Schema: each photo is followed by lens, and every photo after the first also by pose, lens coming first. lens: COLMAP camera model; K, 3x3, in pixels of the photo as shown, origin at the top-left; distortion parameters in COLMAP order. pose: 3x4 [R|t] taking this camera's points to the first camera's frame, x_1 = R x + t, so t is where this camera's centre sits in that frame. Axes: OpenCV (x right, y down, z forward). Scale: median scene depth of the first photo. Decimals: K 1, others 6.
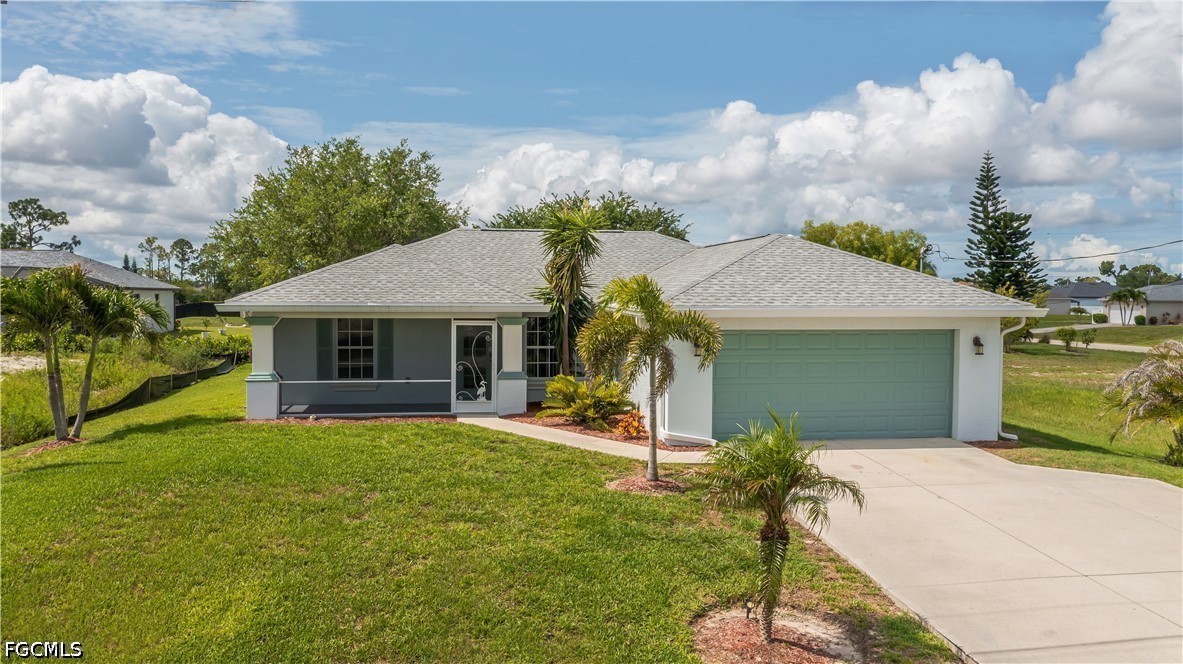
lens RADIAL K [[955.4, 0, 591.5], [0, 955.4, 332.0], [0, 0, 1]] dist [0.033210, 0.000788]
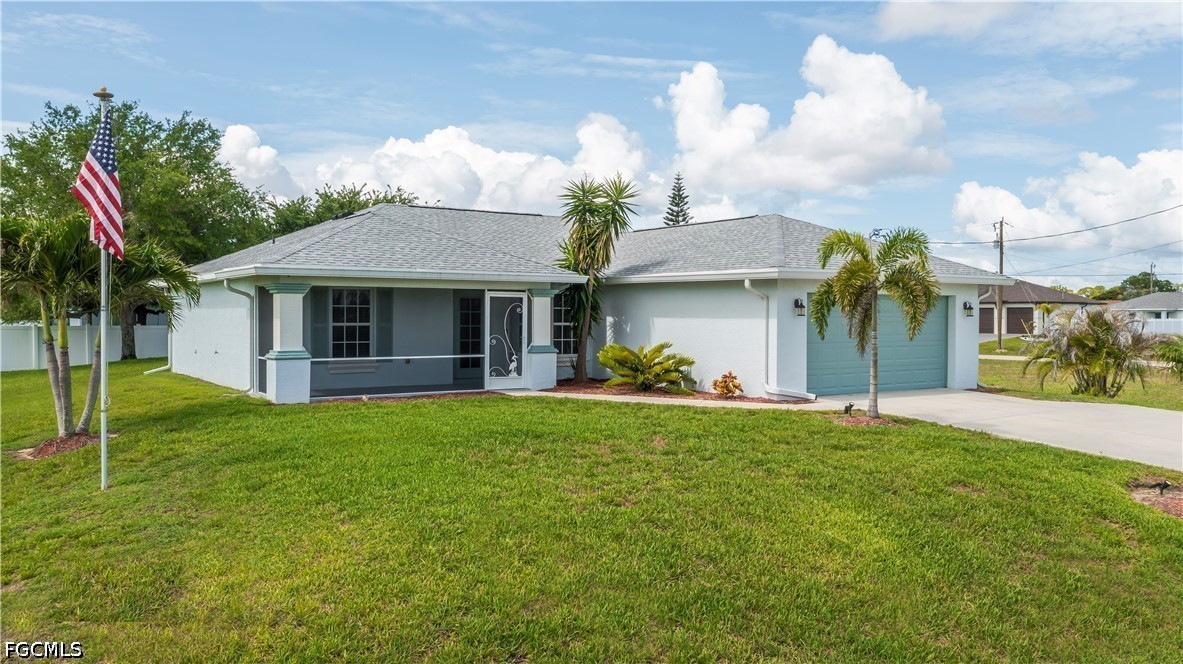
lens RADIAL K [[955.4, 0, 591.5], [0, 955.4, 332.0], [0, 0, 1]] dist [0.033210, 0.000788]
pose [[0.901634, -0.011285, 0.432353, -0.455077], [0.021353, 0.999602, -0.018440, 0.046908], [-0.431973, 0.025858, 0.901516, 0.107059]]
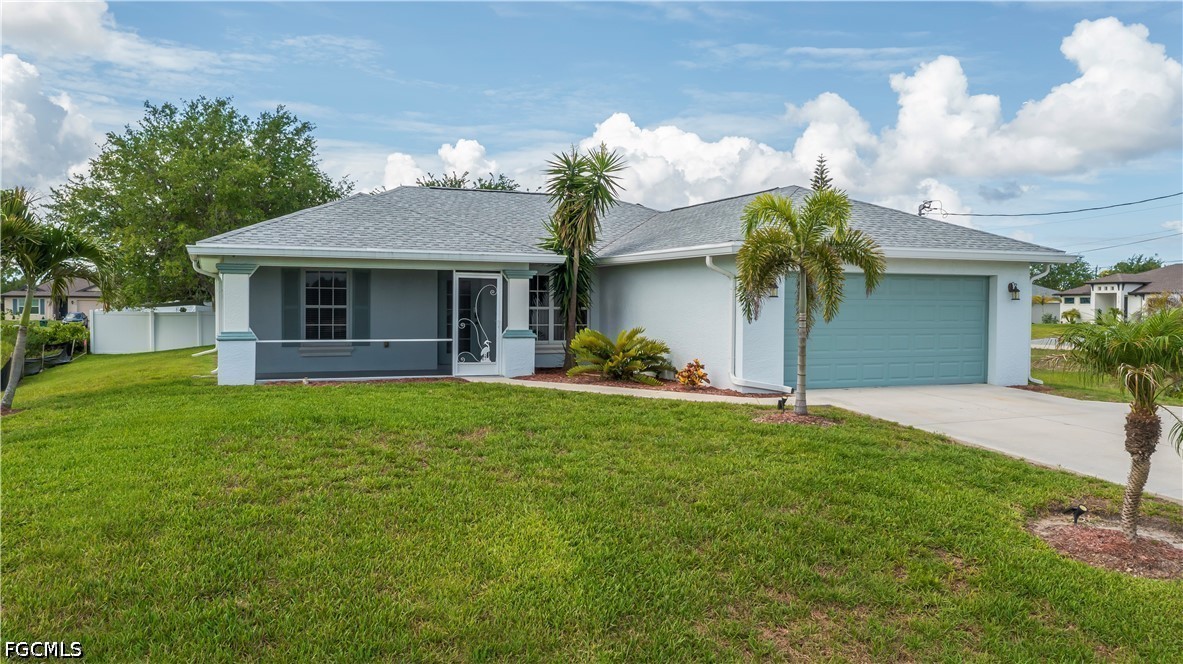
lens RADIAL K [[945.4, 0, 591.5], [0, 945.4, 332.0], [0, 0, 1]] dist [0.036780, 0.001684]
pose [[0.972451, -0.006898, 0.233006, -0.225123], [0.010394, 0.999851, -0.013779, 0.056713], [-0.232876, 0.015822, 0.972378, 0.109301]]
